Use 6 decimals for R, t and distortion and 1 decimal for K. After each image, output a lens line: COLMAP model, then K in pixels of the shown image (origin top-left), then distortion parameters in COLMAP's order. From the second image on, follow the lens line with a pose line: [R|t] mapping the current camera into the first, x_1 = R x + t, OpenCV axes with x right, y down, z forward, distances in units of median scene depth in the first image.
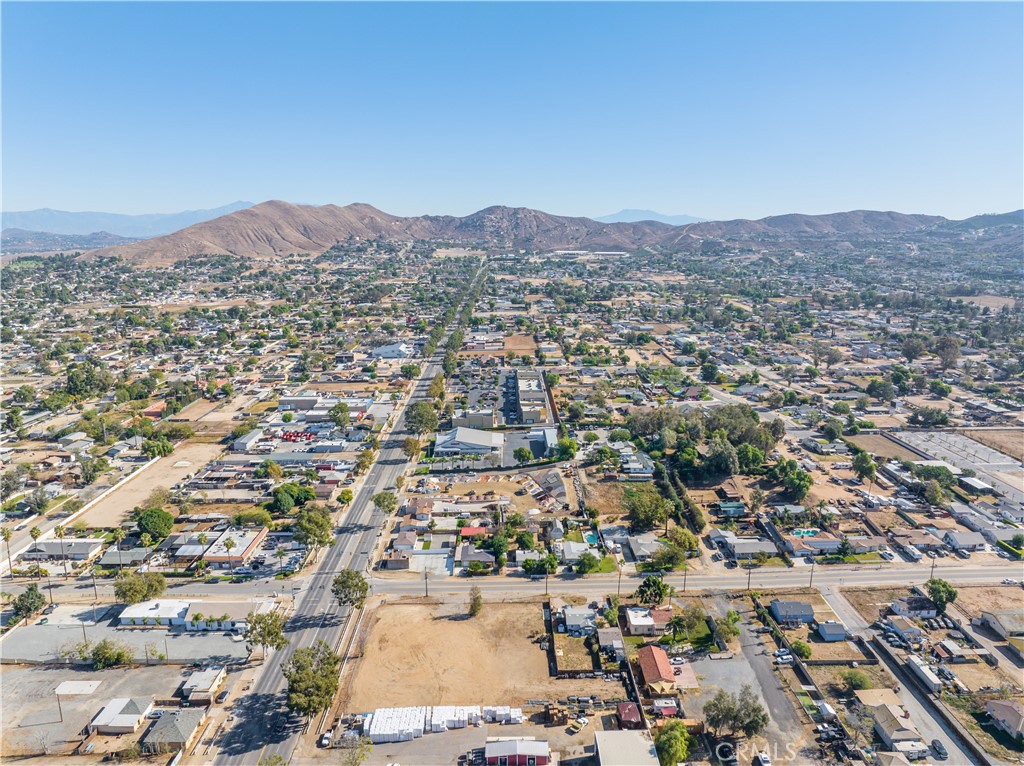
lens RADIAL K [[719.8, 0, 512.1], [0, 719.8, 383.7], [0, 0, 1]] dist [-0.037548, 0.003675]
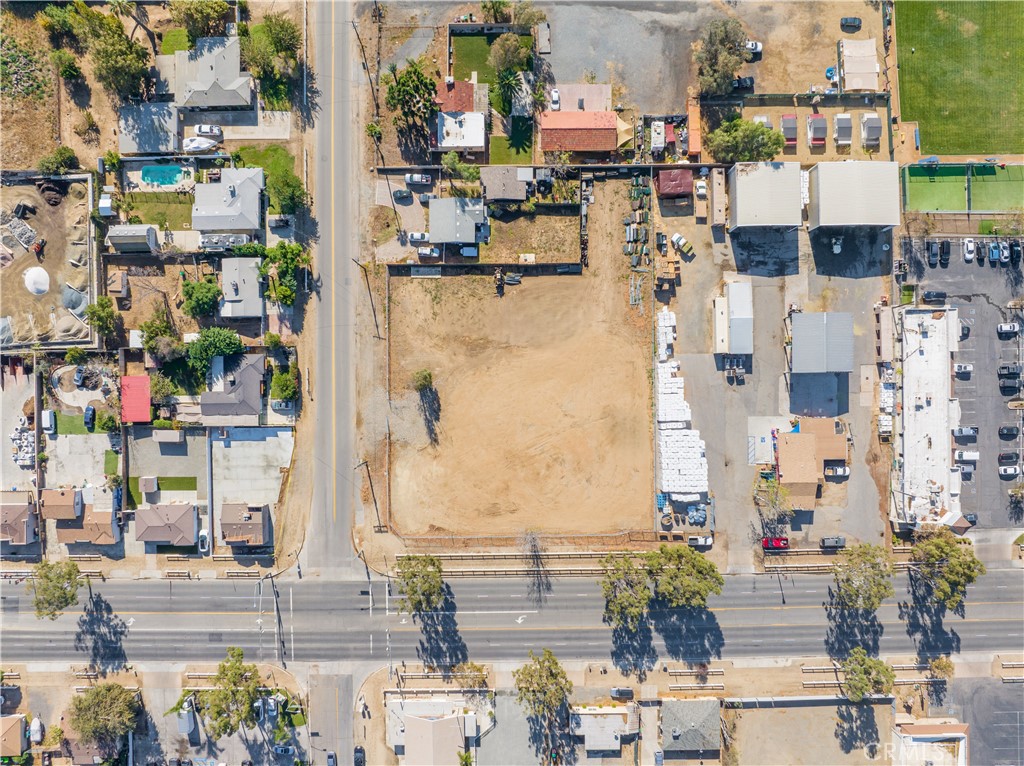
lens RADIAL K [[719.8, 0, 509.9], [0, 719.8, 385.2], [0, 0, 1]] dist [-0.037548, 0.003675]
pose [[0.001271, -0.999954, 0.009497, -0.043320], [0.215745, 0.009548, 0.976403, -0.210260], [-0.976449, 0.000808, 0.215747, 0.551955]]
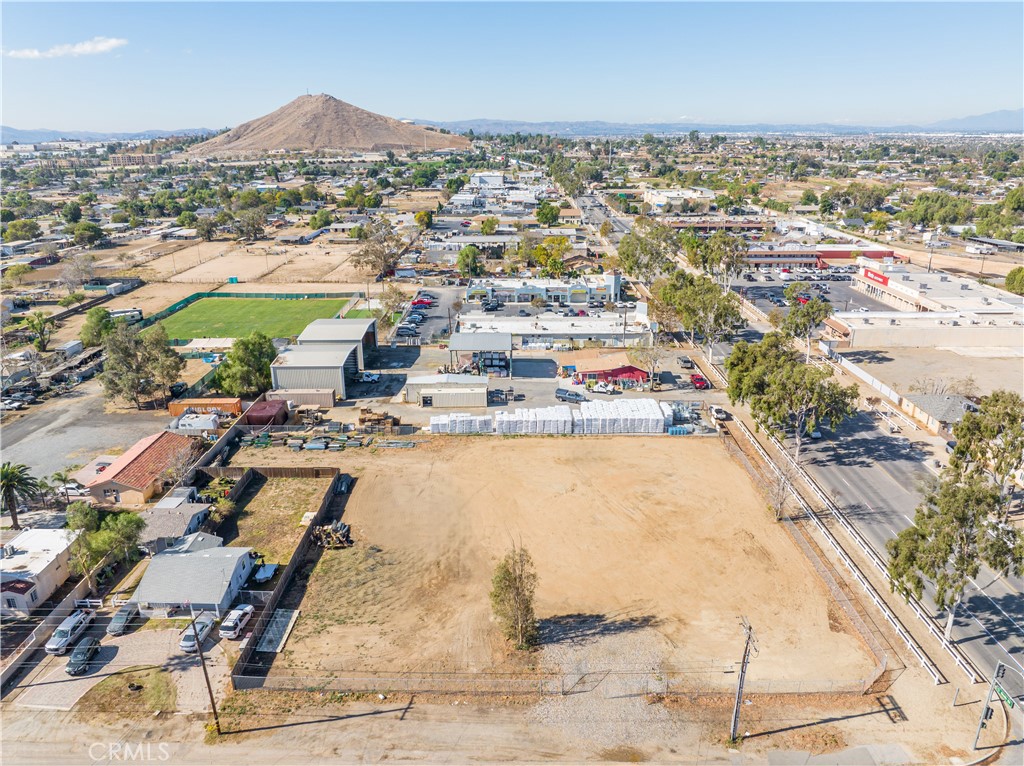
lens RADIAL K [[719.8, 0, 513.1], [0, 719.8, 383.3], [0, 0, 1]] dist [-0.037548, 0.003675]
pose [[-0.999811, 0.008259, 0.017617, -0.039361], [0.016222, 0.853804, 0.520342, 0.057407], [-0.010744, 0.520529, -0.853776, 0.843499]]
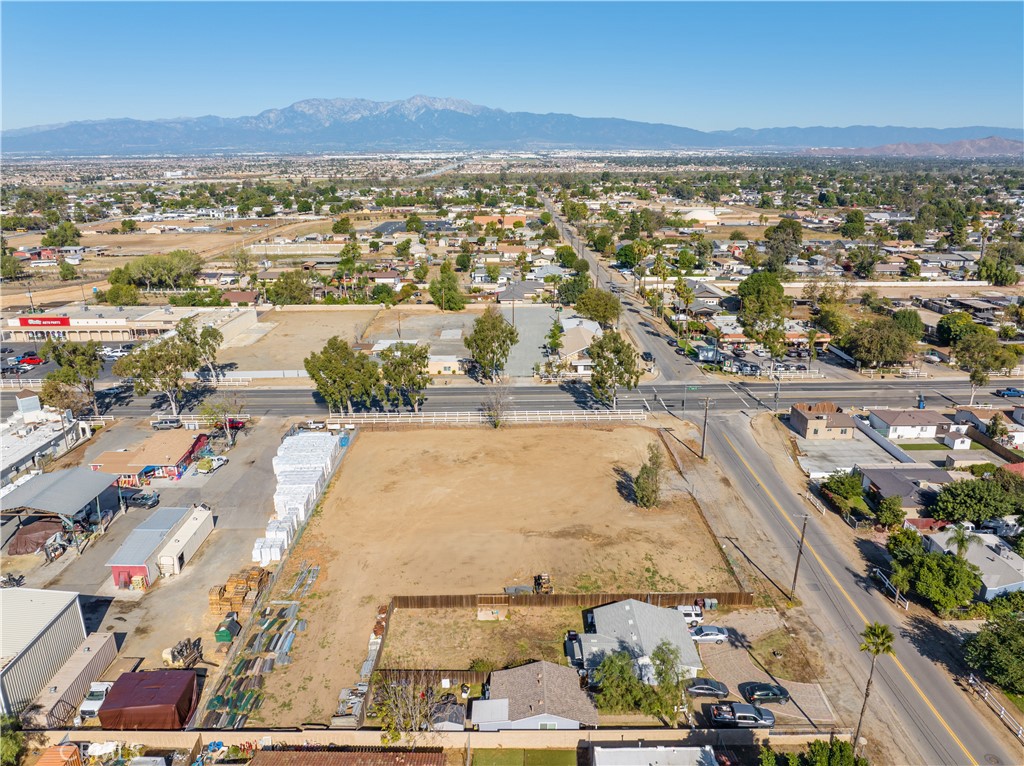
lens RADIAL K [[719.8, 0, 510.0], [0, 719.8, 377.9], [0, 0, 1]] dist [-0.037548, 0.003675]
pose [[-0.007951, 0.304192, -0.952578, 0.248837], [-0.203370, 0.932207, 0.299384, 0.091679], [0.979070, 0.196106, 0.054452, 0.617533]]
